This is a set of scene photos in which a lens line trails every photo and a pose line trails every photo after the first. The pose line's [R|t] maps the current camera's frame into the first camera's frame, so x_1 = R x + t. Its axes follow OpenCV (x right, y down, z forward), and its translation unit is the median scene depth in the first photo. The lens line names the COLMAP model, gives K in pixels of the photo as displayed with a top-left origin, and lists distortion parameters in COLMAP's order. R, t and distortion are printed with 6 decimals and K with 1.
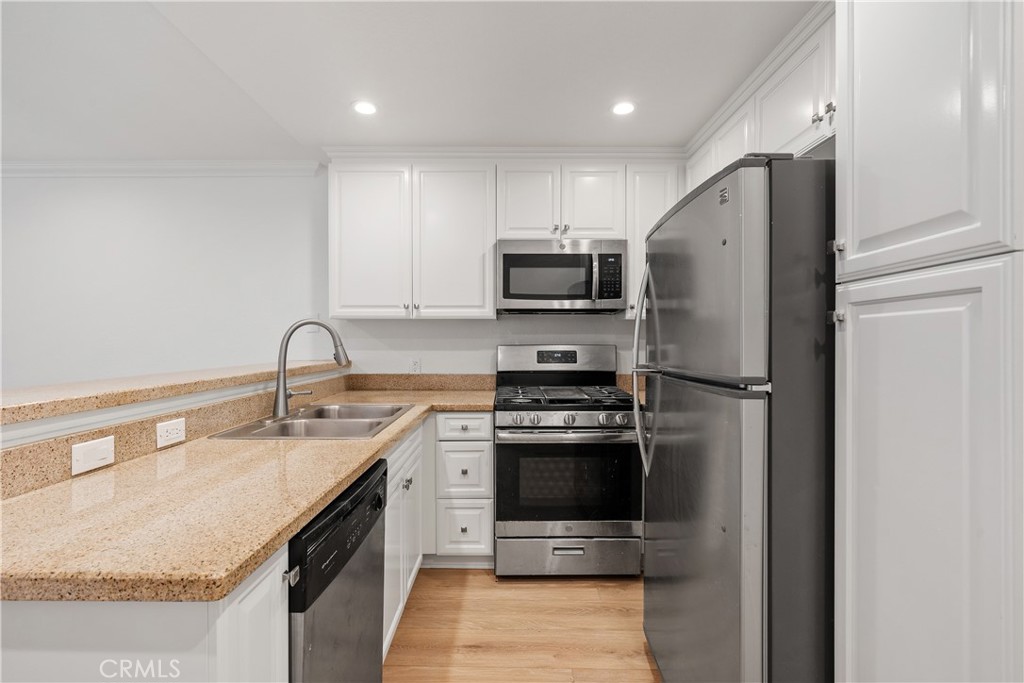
lens RADIAL K [[466.3, 0, 505.4], [0, 466.3, 344.7], [0, 0, 1]] dist [-0.001639, 0.001094]
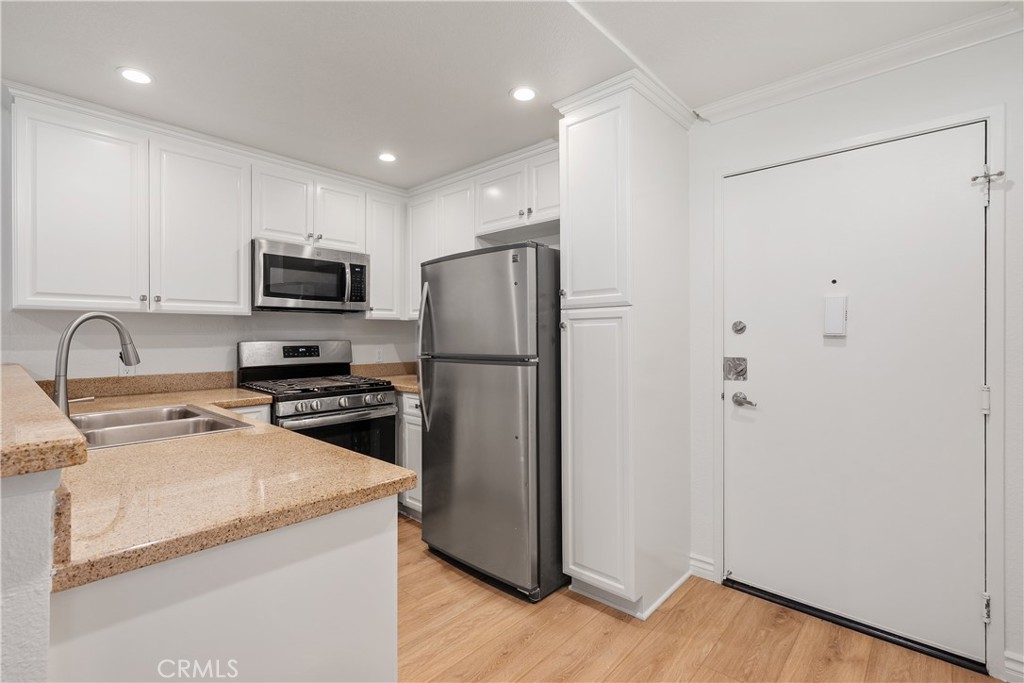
lens RADIAL K [[466.3, 0, 508.5], [0, 466.3, 338.5], [0, 0, 1]] dist [-0.001639, 0.001094]
pose [[0.675006, -0.007406, 0.737775, -0.401001], [0.009733, 0.999952, 0.001133, -0.000860], [-0.737748, 0.006416, 0.675046, -0.102871]]
